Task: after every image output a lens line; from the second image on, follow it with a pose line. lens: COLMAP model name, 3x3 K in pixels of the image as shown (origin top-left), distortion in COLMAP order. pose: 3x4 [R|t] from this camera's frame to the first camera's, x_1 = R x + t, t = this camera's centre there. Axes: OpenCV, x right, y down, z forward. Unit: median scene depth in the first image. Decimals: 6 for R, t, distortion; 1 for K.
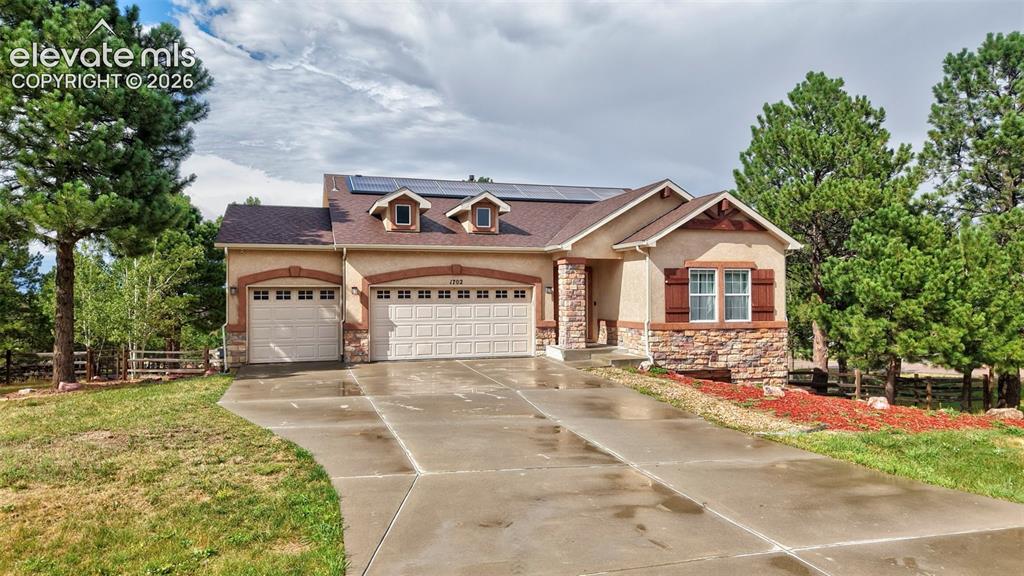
lens RADIAL K [[694.1, 0, 512.8], [0, 694.1, 292.8], [0, 0, 1]] dist [0.012763, -0.010717]
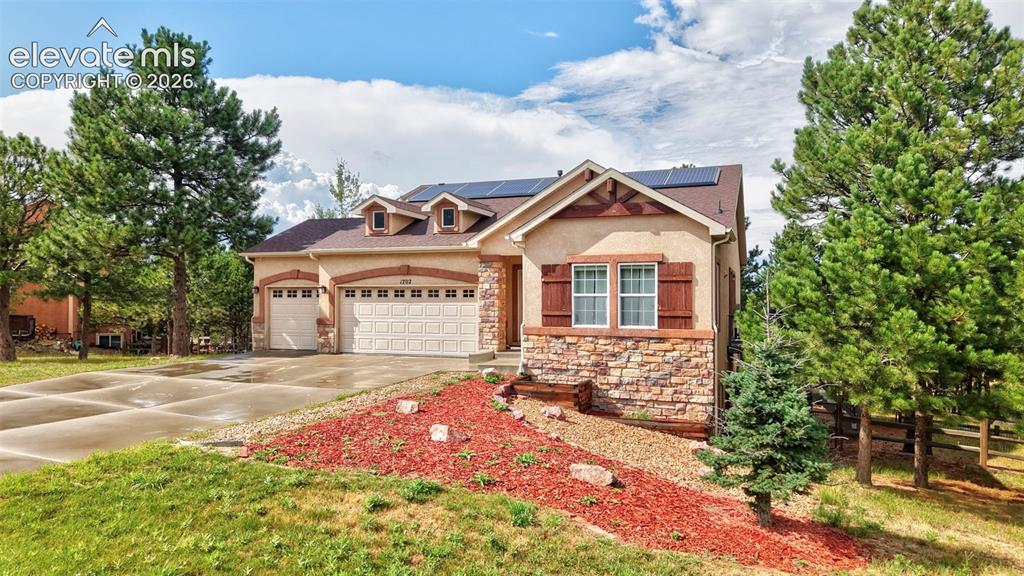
lens RADIAL K [[694.1, 0, 516.0], [0, 694.1, 285.2], [0, 0, 1]] dist [0.012763, -0.010717]
pose [[0.792376, -0.004102, -0.610019, 0.691891], [0.000148, 0.999979, -0.006532, -0.003344], [0.610033, 0.005085, 0.792360, 0.270841]]
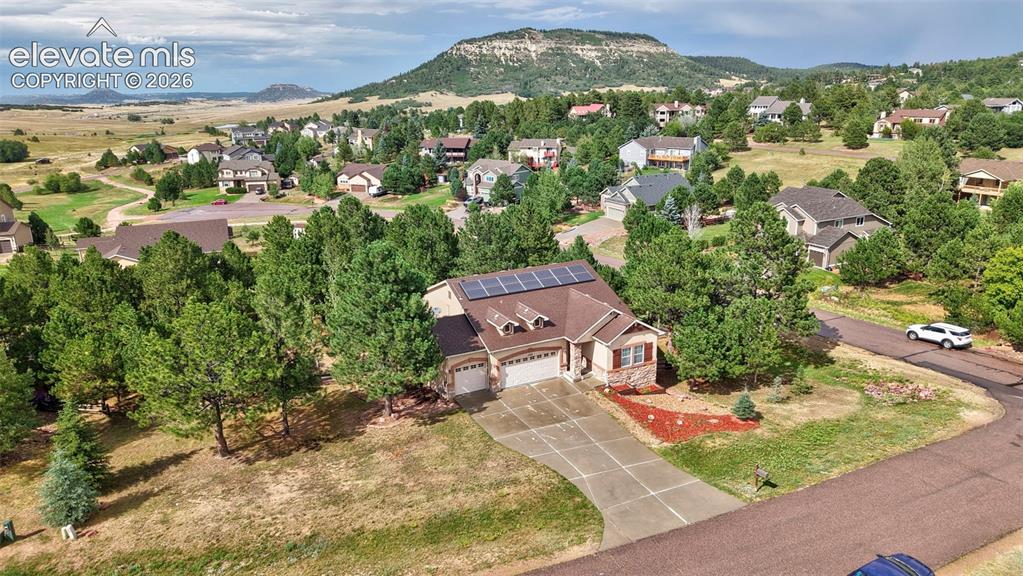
lens RADIAL K [[693.4, 0, 515.6], [0, 693.4, 286.6], [0, 0, 1]] dist [0.012763, -0.010717]
pose [[0.985157, -0.054479, 0.162778, -0.525489], [0.004555, 0.956263, 0.292474, -0.976454], [-0.171592, -0.287391, 0.942317, -1.259339]]
